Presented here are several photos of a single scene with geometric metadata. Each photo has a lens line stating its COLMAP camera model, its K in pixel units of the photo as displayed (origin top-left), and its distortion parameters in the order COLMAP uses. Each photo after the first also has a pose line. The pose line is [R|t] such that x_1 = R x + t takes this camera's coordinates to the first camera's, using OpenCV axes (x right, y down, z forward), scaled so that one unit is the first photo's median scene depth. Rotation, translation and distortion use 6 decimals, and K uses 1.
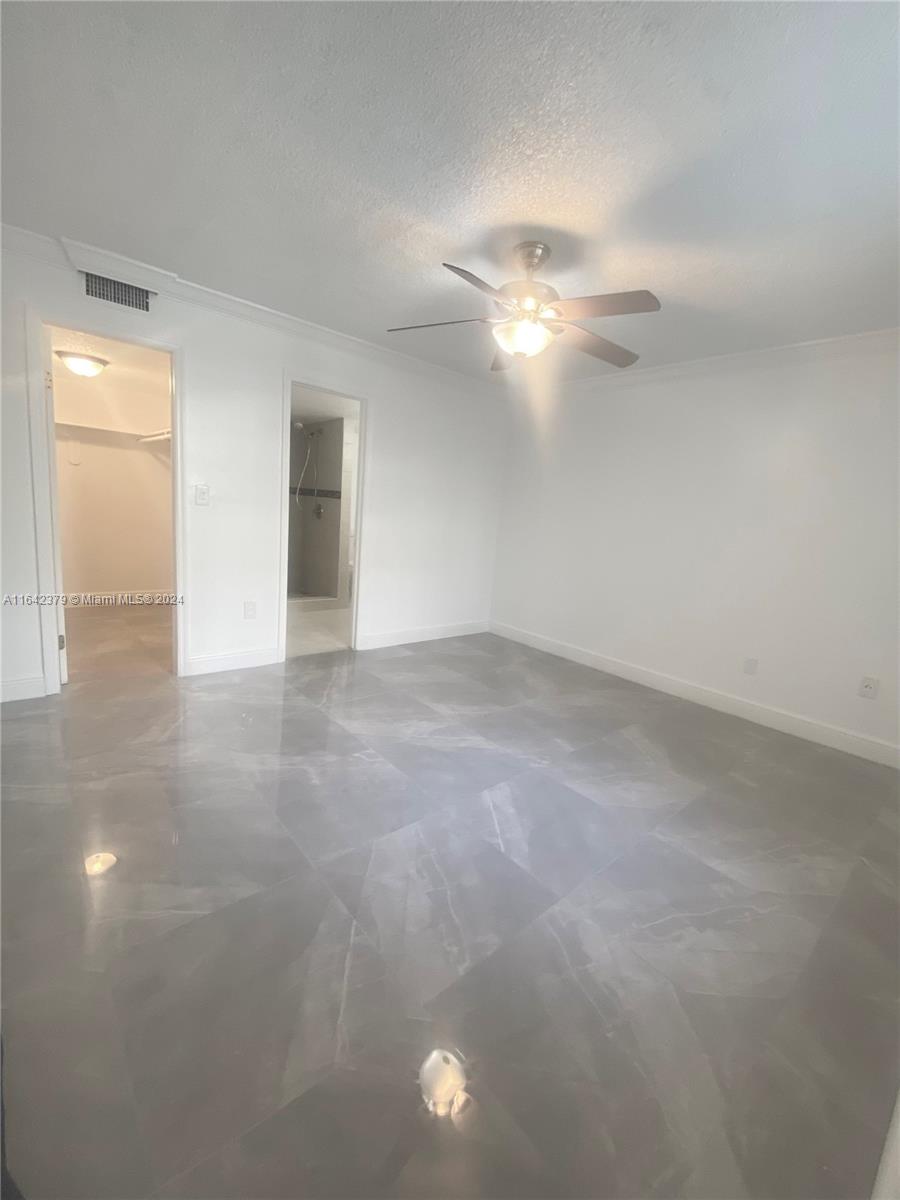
lens RADIAL K [[483.5, 0, 450.1], [0, 483.5, 597.1], [0, 0, 1]] dist [-0.000866, -0.000166]
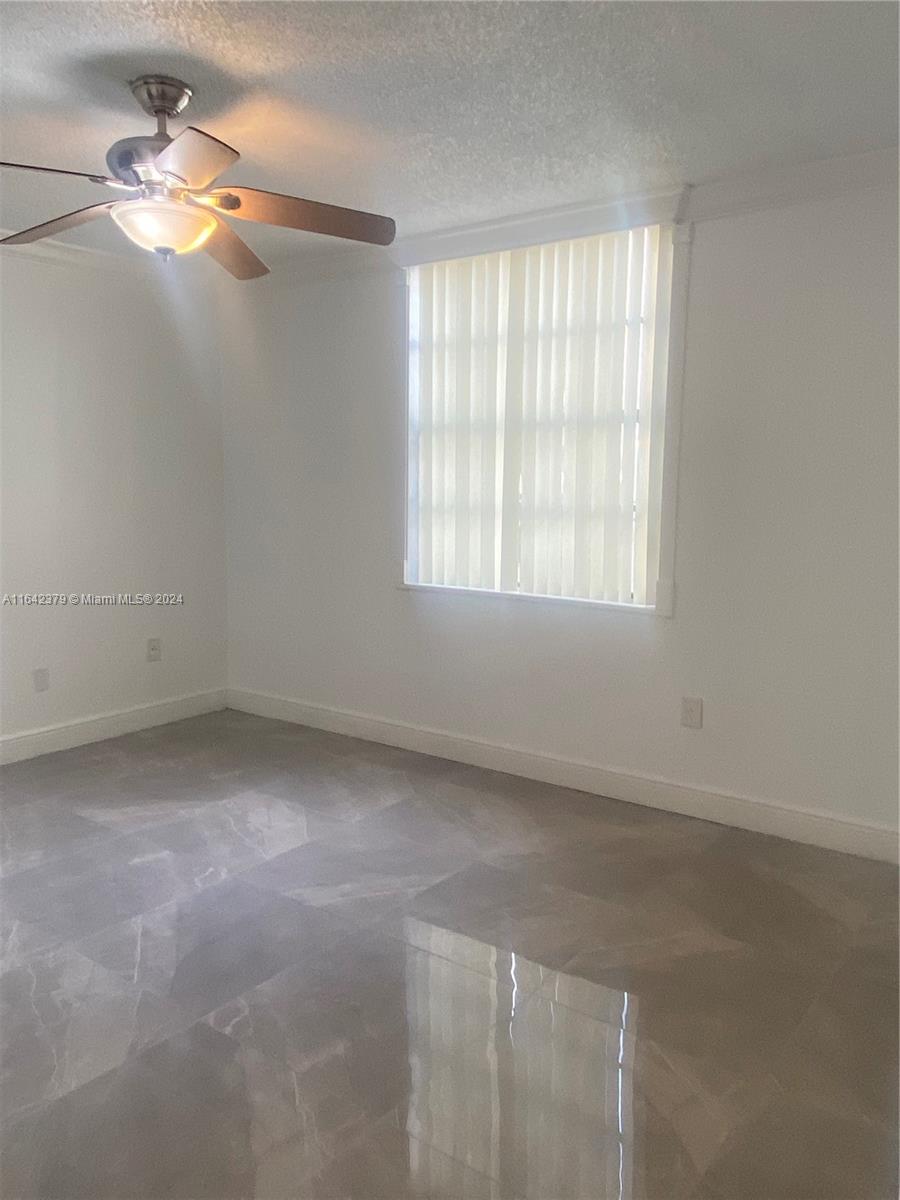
lens RADIAL K [[875.0, 0, 450.1], [0, 875.0, 600.2], [0, 0, 1]] dist [-0.001665, -0.002282]
pose [[-0.193333, -0.217990, 0.956610, -1.022357], [0.153082, 0.956362, 0.248872, -0.287840], [-0.969117, 0.194555, -0.151526, 0.856427]]
